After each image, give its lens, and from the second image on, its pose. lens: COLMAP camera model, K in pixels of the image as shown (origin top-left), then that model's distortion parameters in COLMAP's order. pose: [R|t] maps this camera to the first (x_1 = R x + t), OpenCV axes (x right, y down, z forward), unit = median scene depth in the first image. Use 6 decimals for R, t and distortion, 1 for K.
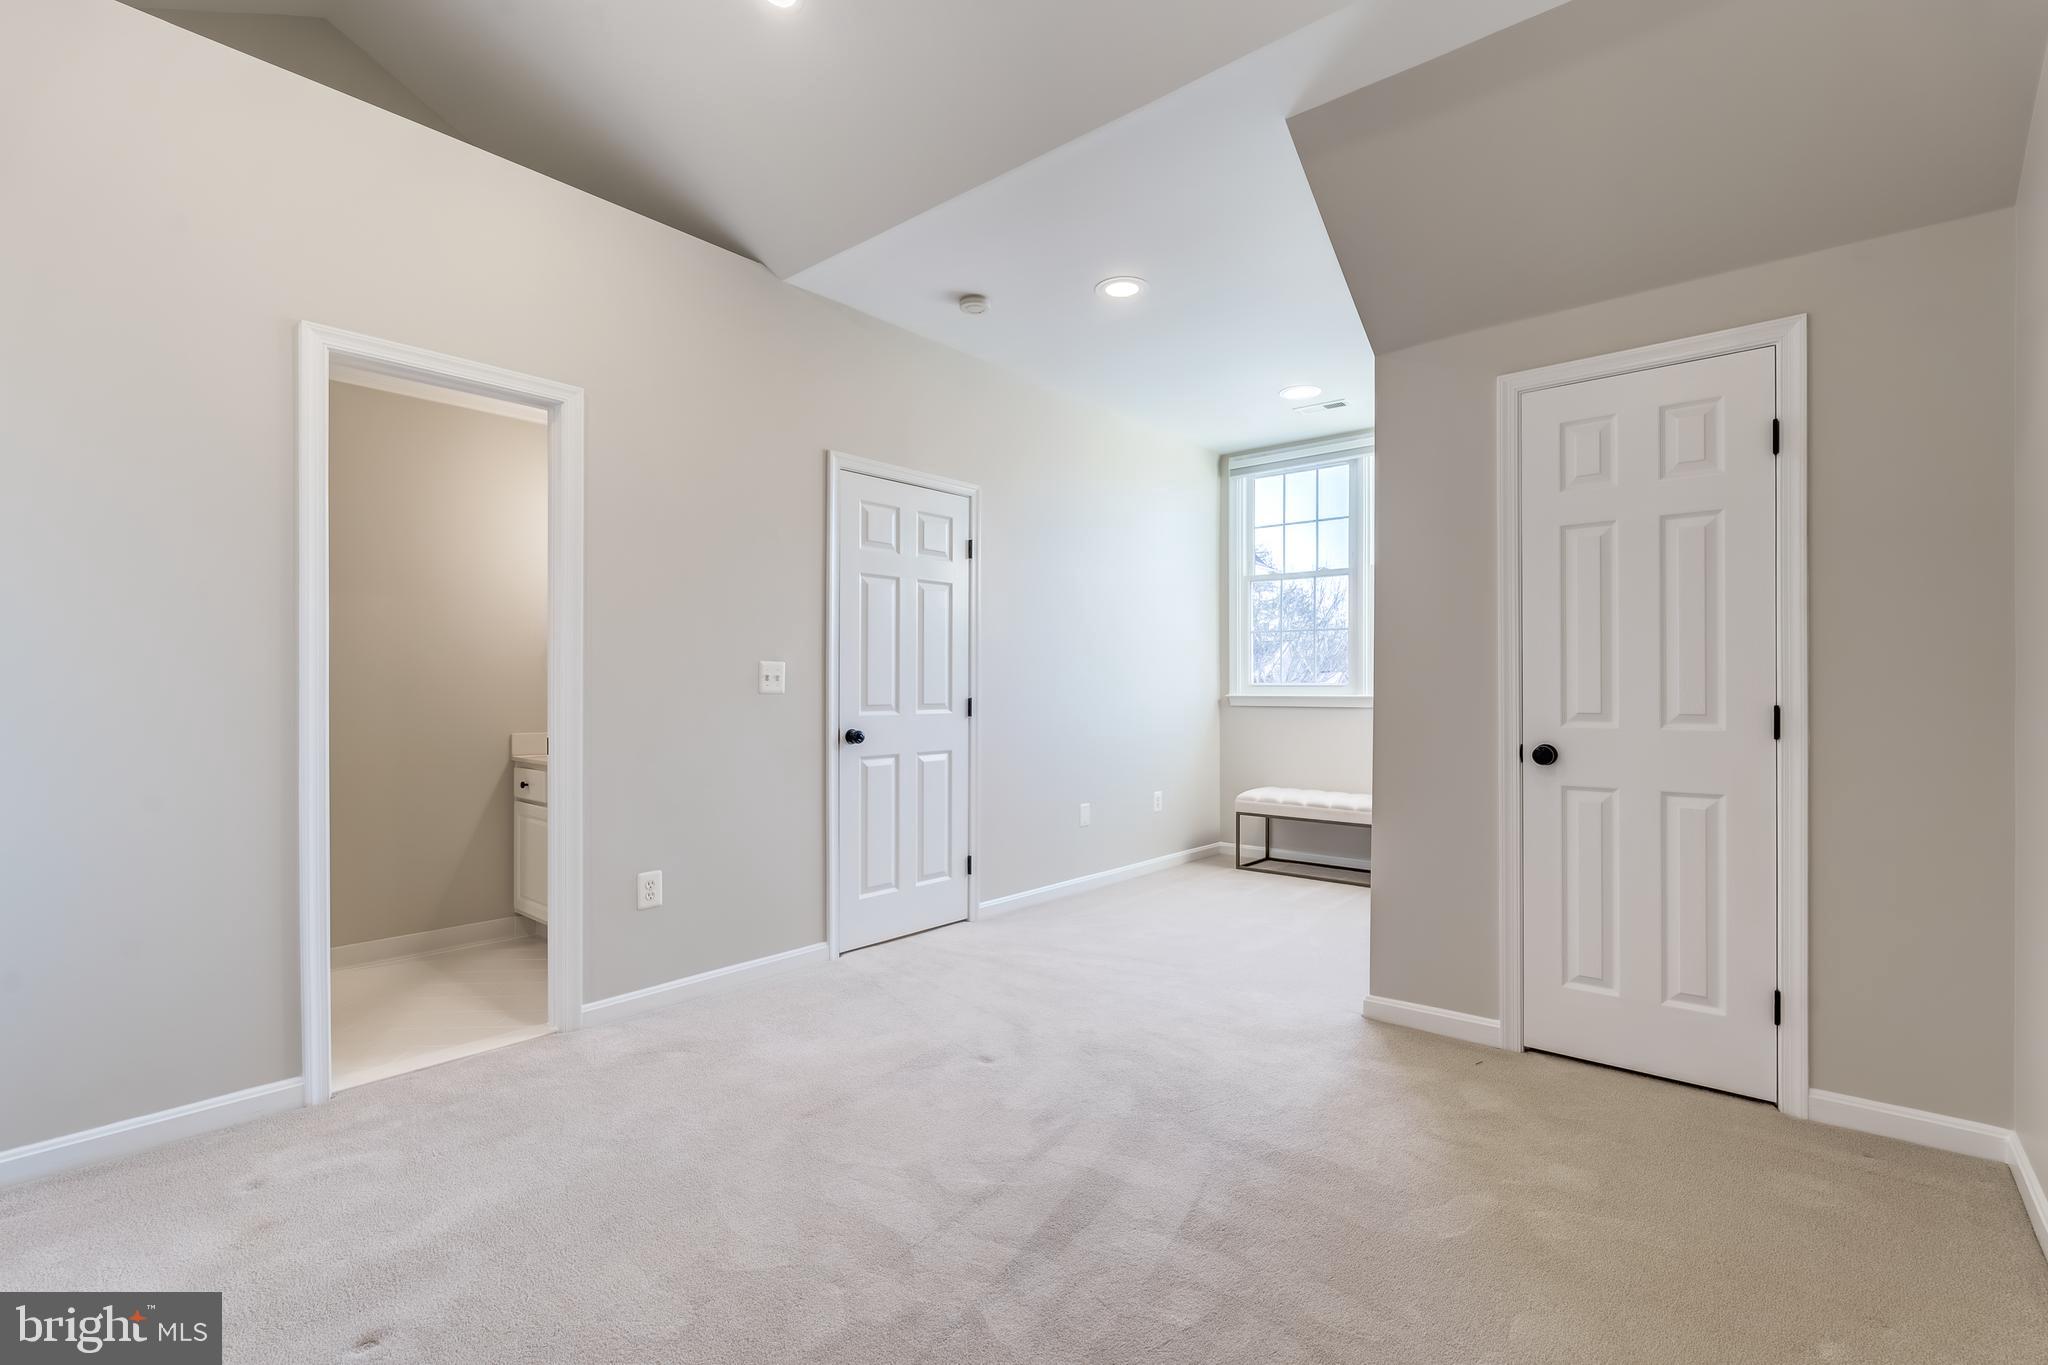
lens RADIAL K [[918.5, 0, 1029.9], [0, 918.5, 682.2], [0, 0, 1]] dist [0.000391, -0.000428]
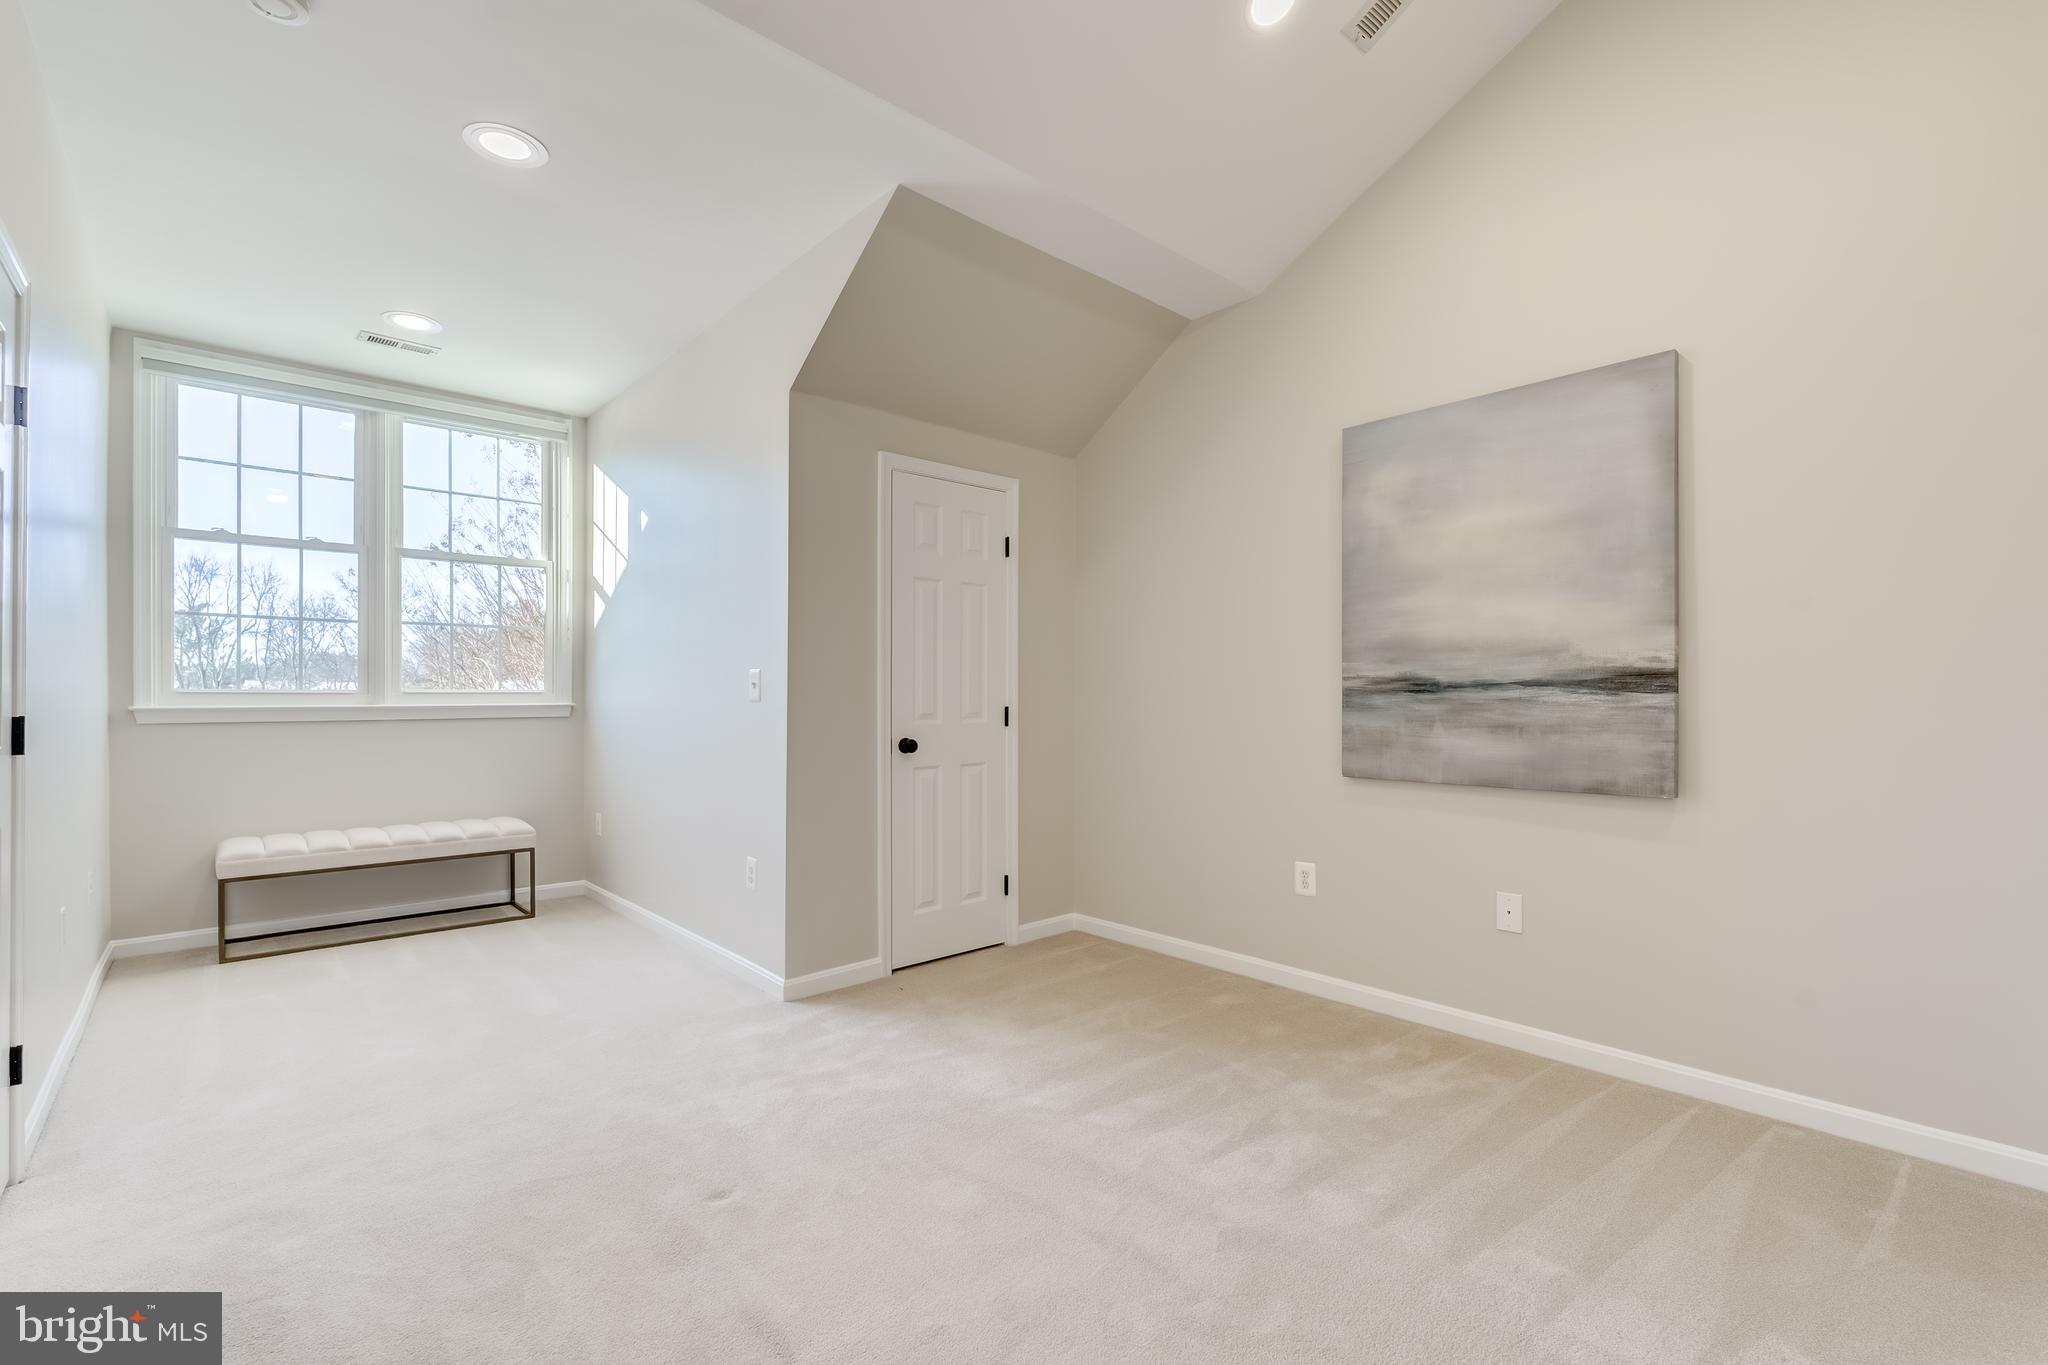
lens RADIAL K [[918.5, 0, 1030.7], [0, 918.5, 694.4], [0, 0, 1]] dist [0.000391, -0.000428]
pose [[0.124393, 0.003000, 0.992229, -0.731587], [-0.006186, 0.999978, -0.002248, 0.005933], [-0.992214, -0.005859, 0.124408, 0.638785]]
